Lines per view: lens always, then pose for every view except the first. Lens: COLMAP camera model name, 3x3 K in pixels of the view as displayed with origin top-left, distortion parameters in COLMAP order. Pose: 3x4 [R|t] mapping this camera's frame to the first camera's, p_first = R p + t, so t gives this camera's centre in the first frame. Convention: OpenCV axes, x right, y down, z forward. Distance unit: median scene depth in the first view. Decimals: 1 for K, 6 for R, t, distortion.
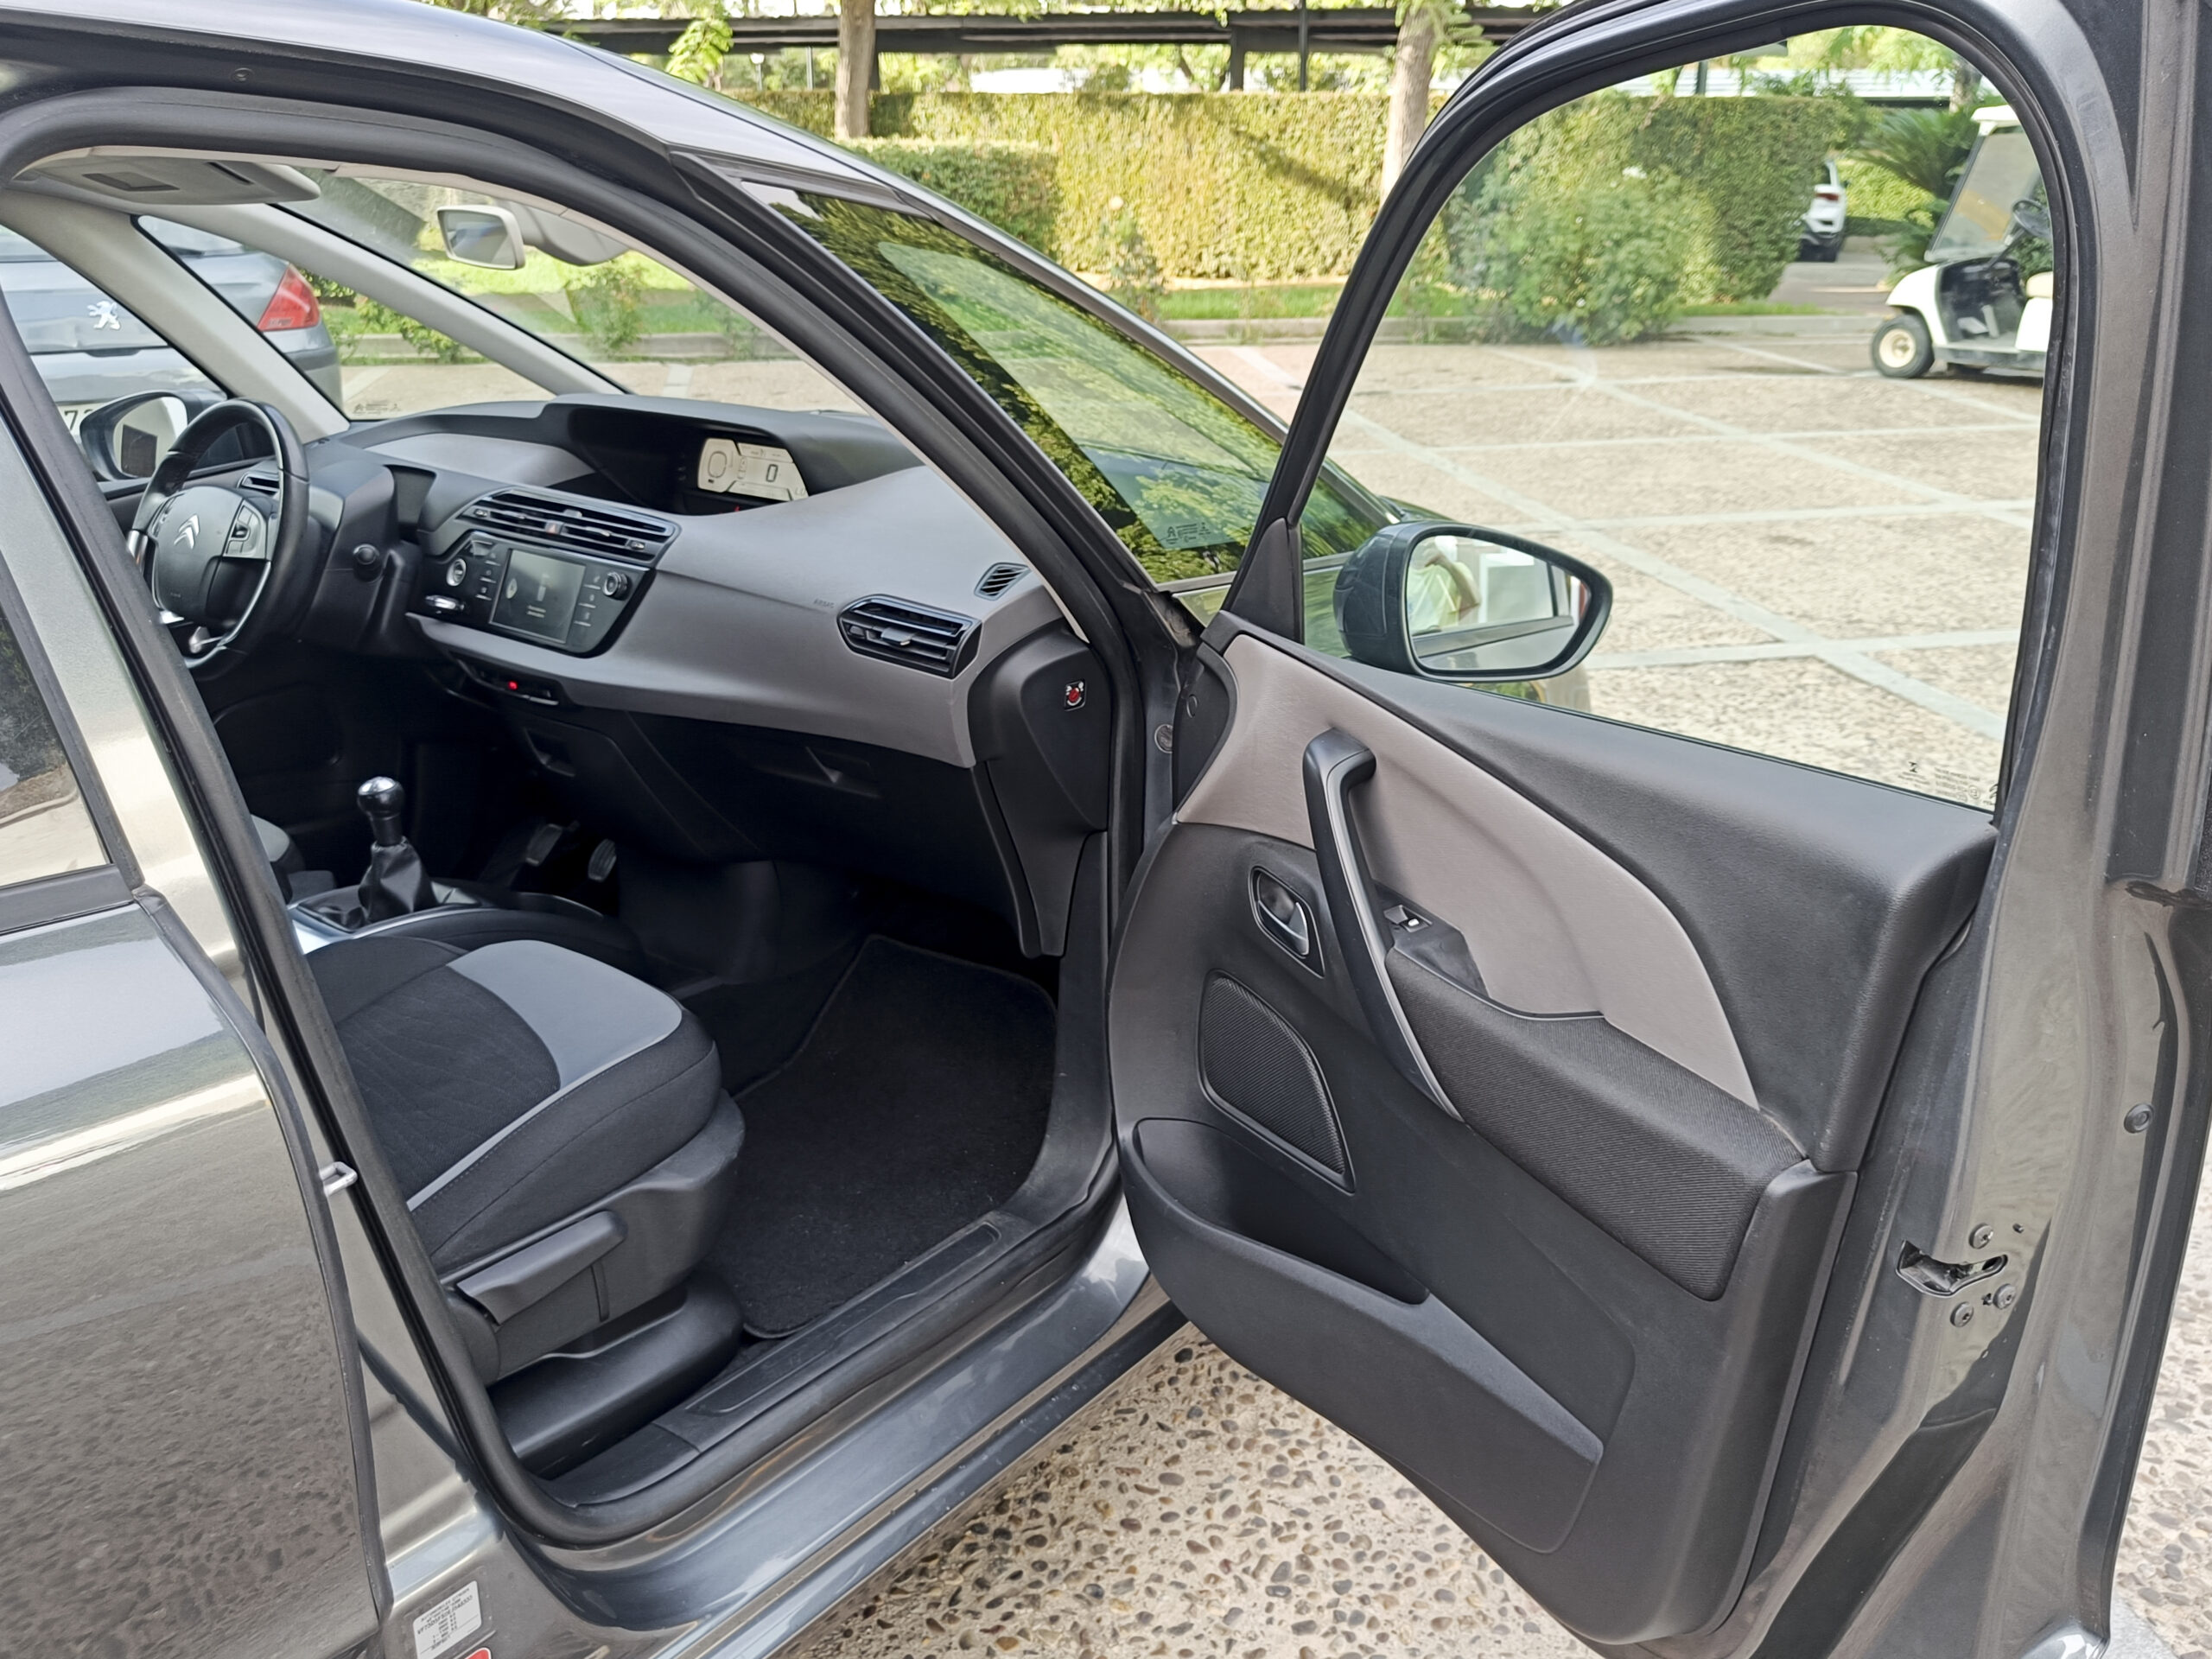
lens RADIAL K [[1754.3, 0, 1136.1], [0, 1754.3, 735.5], [0, 0, 1]] dist [0.008934, -0.002181]
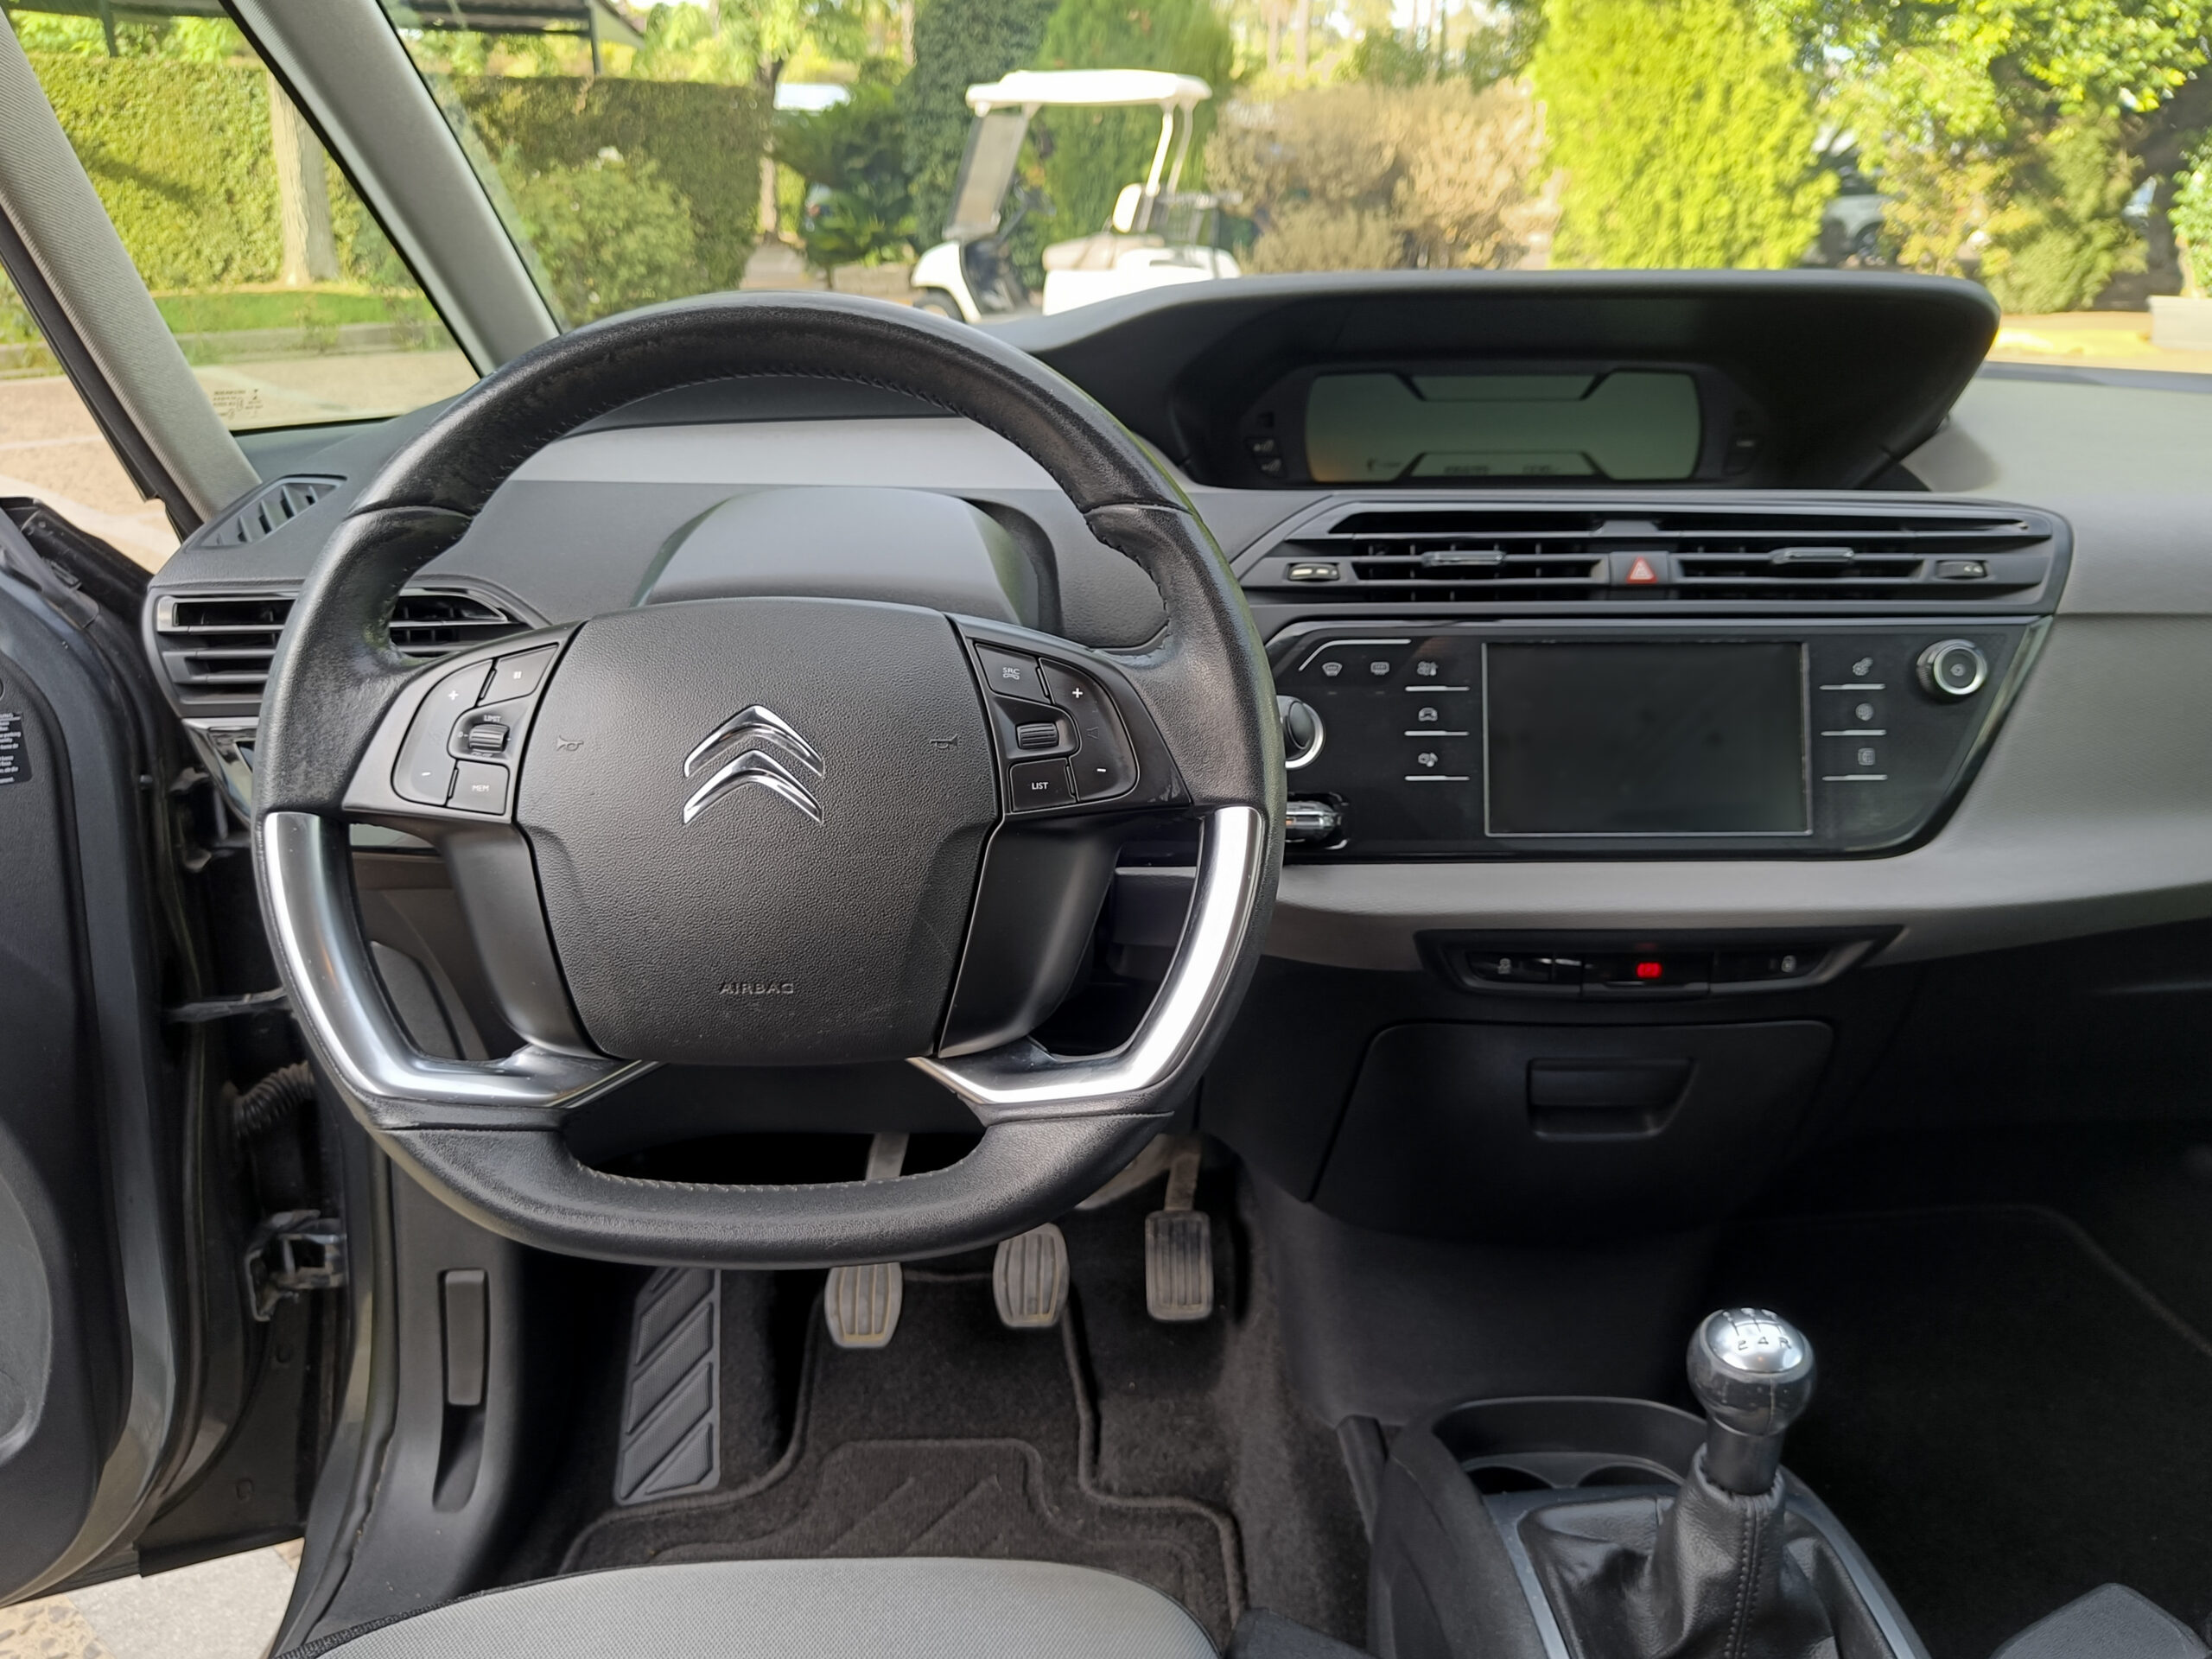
lens RADIAL K [[1658.9, 0, 1124.4], [0, 1658.9, 843.3], [0, 0, 1]] dist [0.003605, -0.007655]
pose [[0.772632, -0.231758, 0.591040, -0.125730], [0.194017, 0.972643, 0.127764, -0.024271], [-0.604481, 0.015957, 0.796459, 0.145016]]
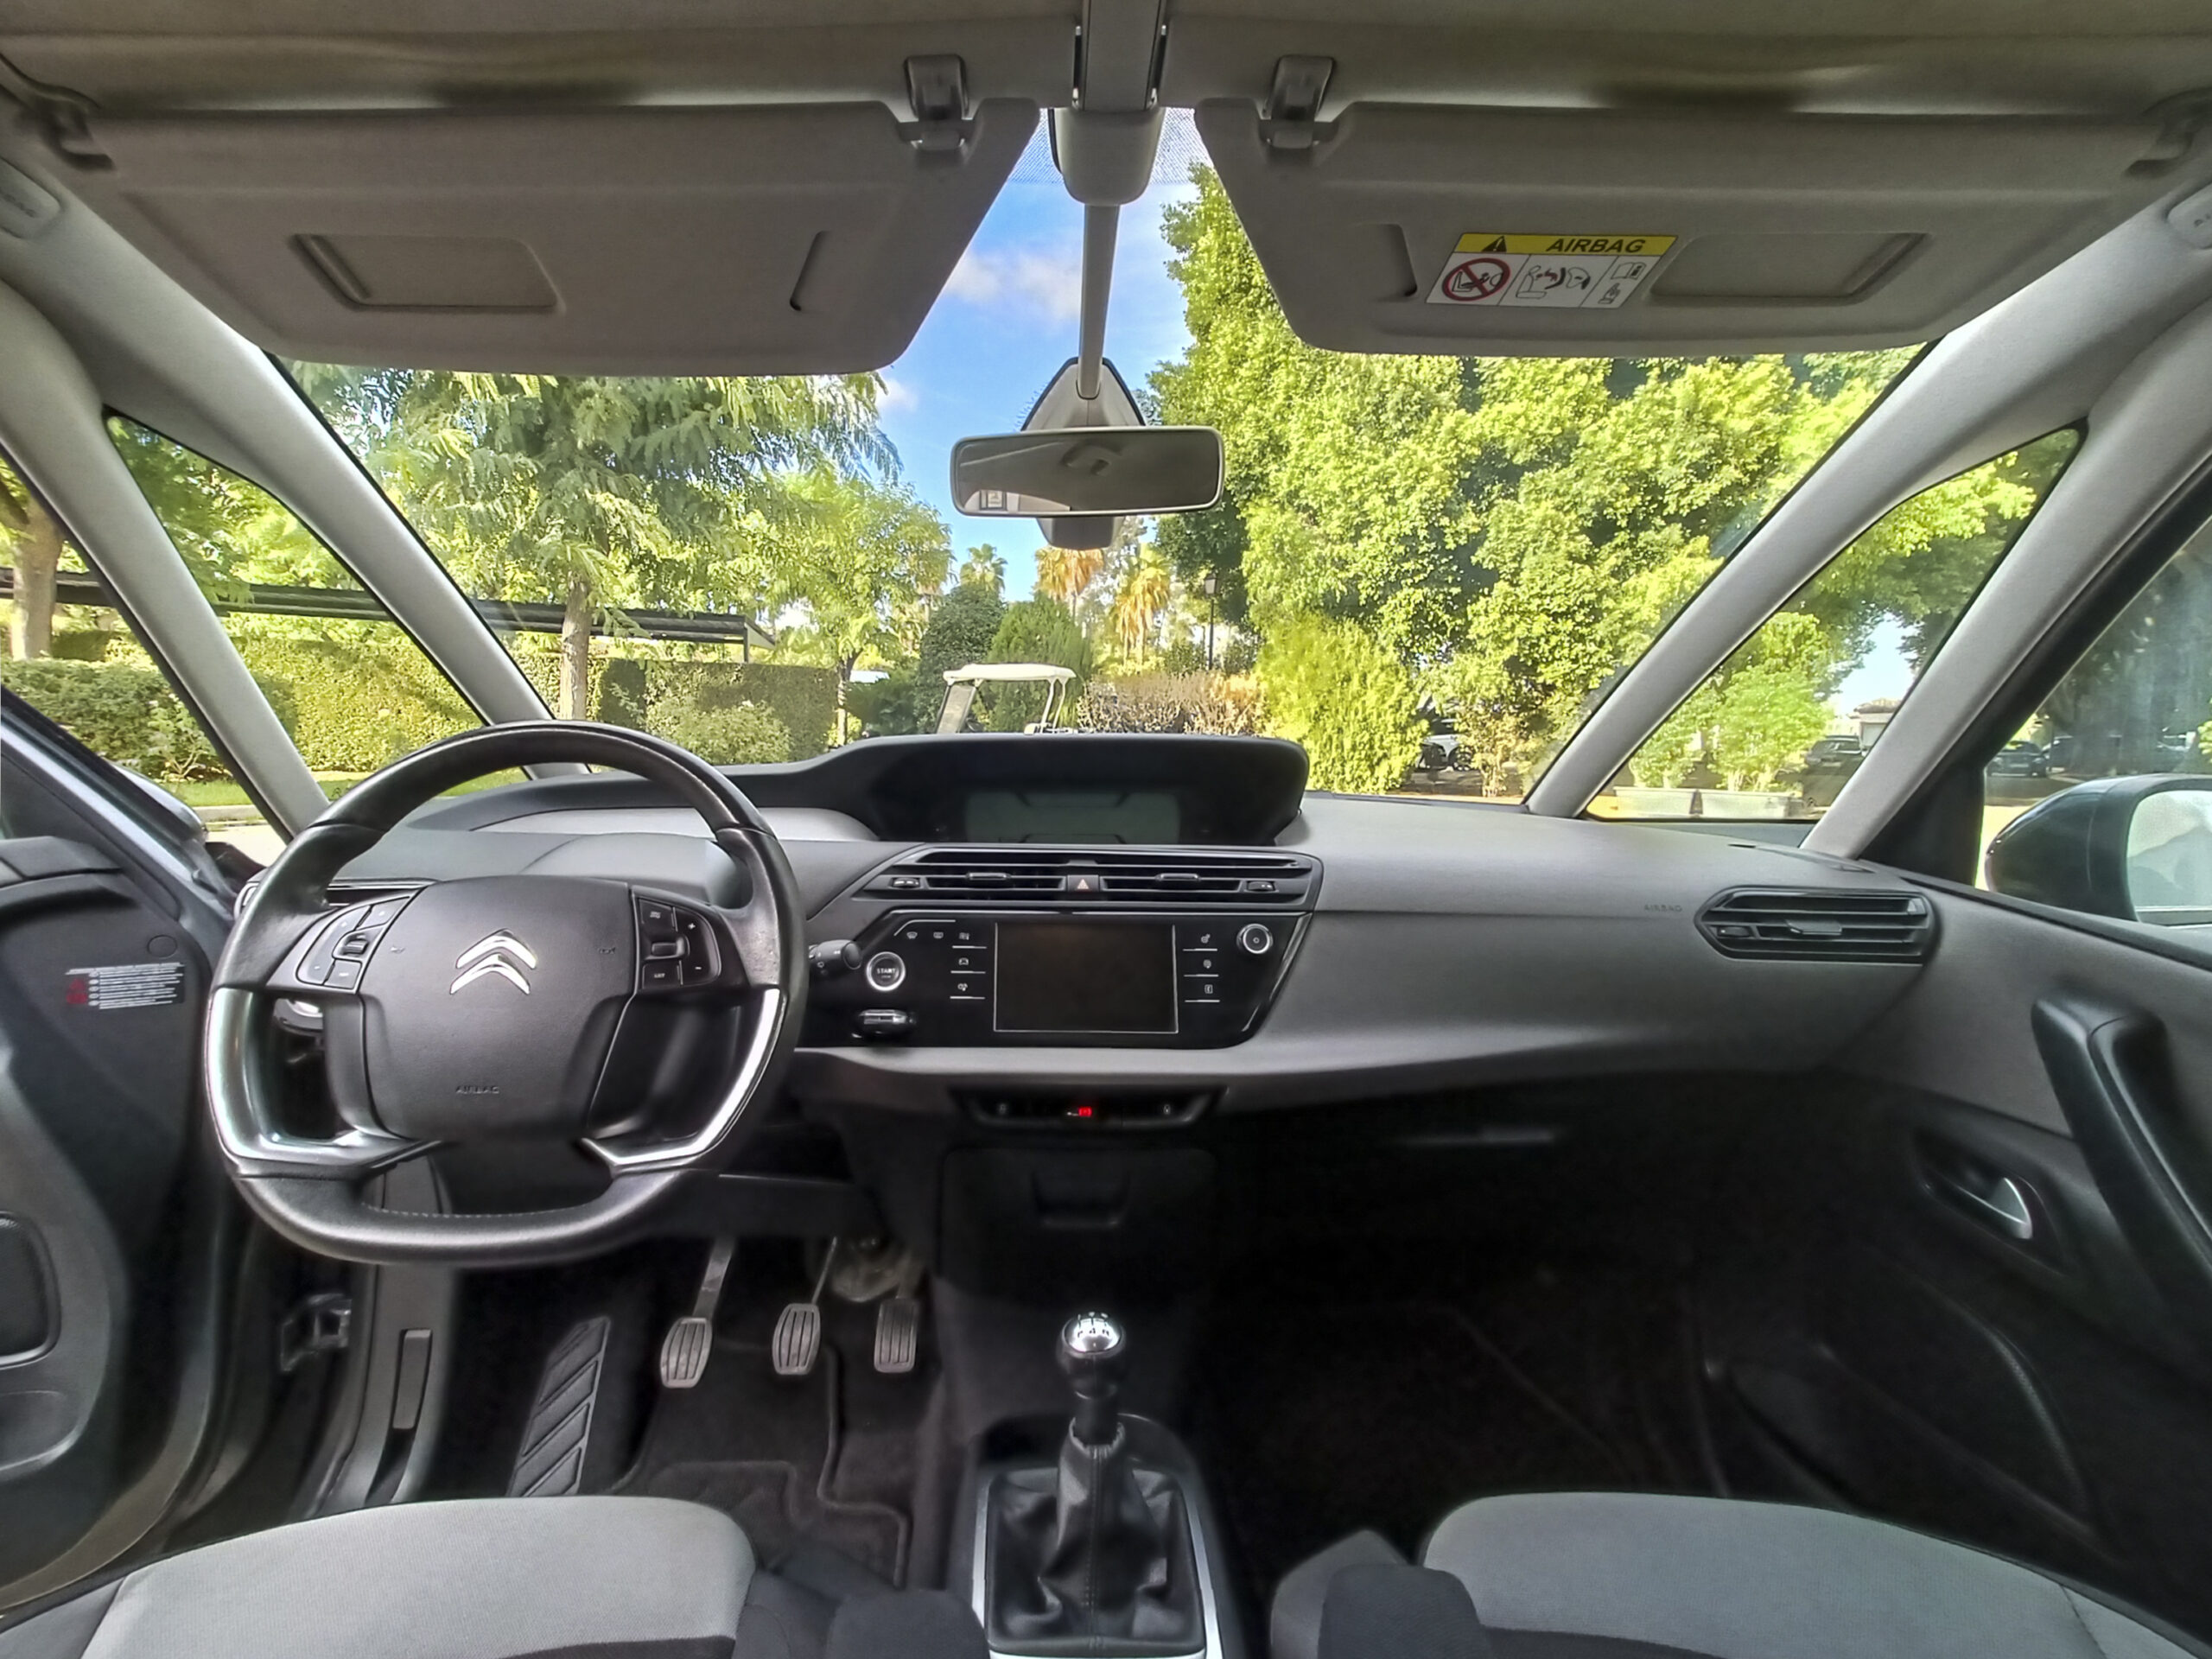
lens RADIAL K [[988.2, 0, 1041.2], [0, 988.2, 837.0], [0, 0, 1]] dist [0.038723, 0.002779]
pose [[0.778251, -0.059502, 0.625128, -0.114486], [0.181700, 0.974254, -0.133473, -0.015986], [-0.601092, 0.217461, 0.769025, 0.129397]]
